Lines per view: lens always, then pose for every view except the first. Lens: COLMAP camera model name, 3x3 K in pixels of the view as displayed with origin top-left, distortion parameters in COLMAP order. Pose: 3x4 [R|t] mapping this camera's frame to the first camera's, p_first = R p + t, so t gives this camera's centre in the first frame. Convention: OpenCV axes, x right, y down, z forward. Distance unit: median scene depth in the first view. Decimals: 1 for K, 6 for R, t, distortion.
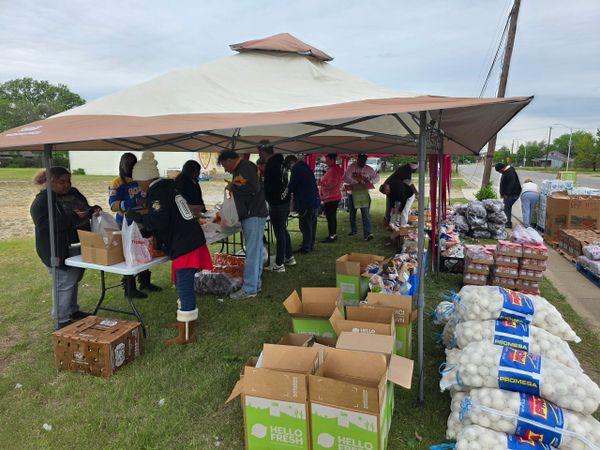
lens RADIAL K [[390.8, 0, 300.0], [0, 390.8, 225.0], [0, 0, 1]] dist [0.028951, -0.041602]
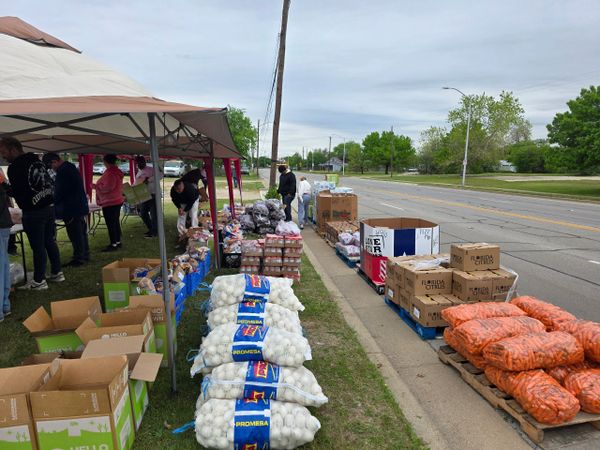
lens RADIAL K [[390.8, 0, 300.0], [0, 390.8, 225.0], [0, 0, 1]] dist [0.028951, -0.041602]
pose [[0.885548, -0.062951, 0.460262, 0.139808], [0.066824, 0.997734, 0.007893, 0.019100], [-0.459716, 0.023767, 0.887748, -0.086416]]
